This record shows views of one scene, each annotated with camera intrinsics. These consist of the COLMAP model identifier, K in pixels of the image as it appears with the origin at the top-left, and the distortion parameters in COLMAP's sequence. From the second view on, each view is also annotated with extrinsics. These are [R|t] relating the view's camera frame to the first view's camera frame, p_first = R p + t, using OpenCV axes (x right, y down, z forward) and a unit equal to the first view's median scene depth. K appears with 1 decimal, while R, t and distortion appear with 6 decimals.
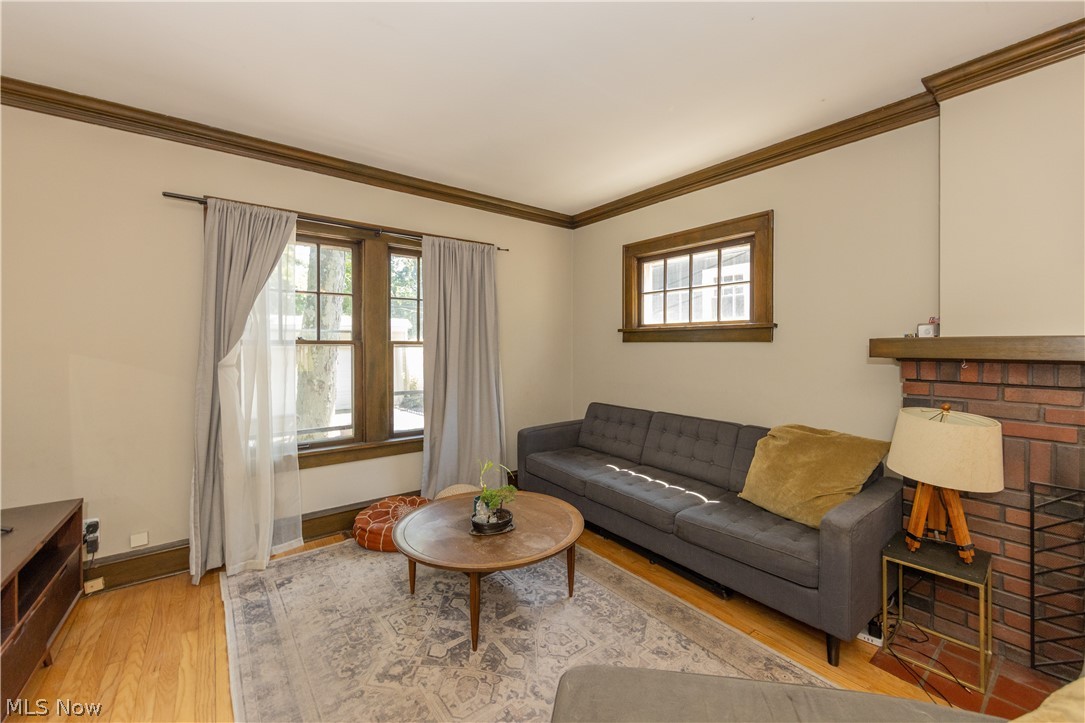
lens RADIAL K [[443.6, 0, 563.7], [0, 443.6, 347.0], [0, 0, 1]] dist [-0.000115, 0.000017]
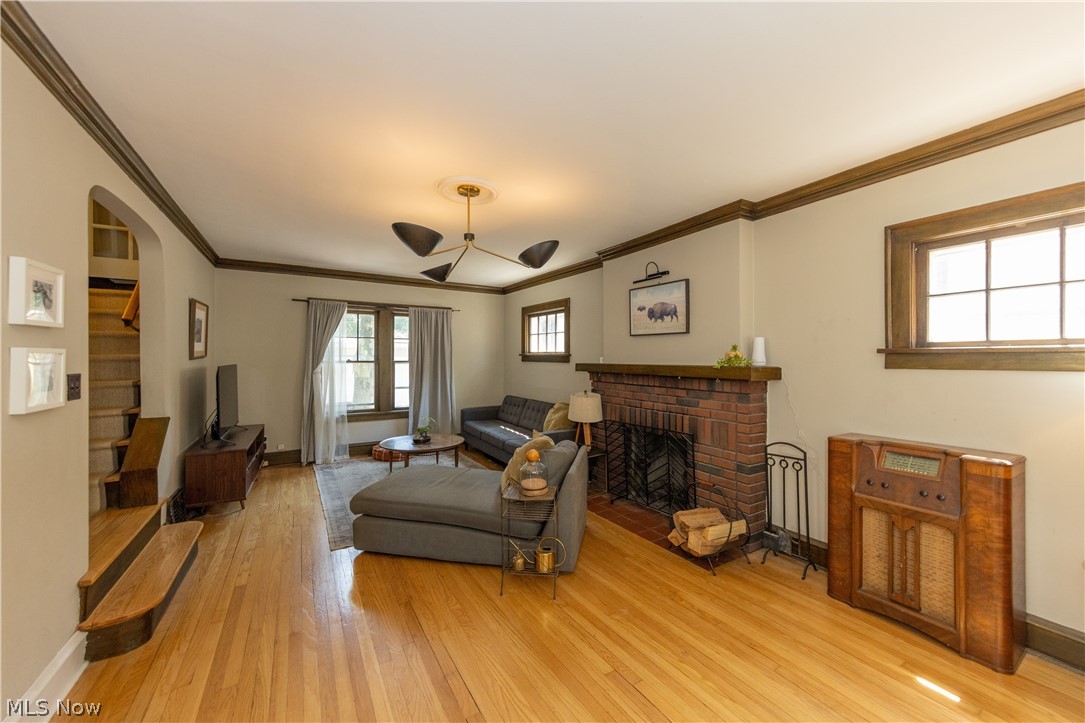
lens RADIAL K [[400.8, 0, 544.5], [0, 400.8, 355.9], [0, 0, 1]] dist [0.001575, -0.000387]
pose [[0.993587, 0.004209, -0.112995, 0.499061], [-0.005004, 0.999965, -0.006755, -0.028138], [0.112962, 0.007278, 0.993573, -0.719551]]
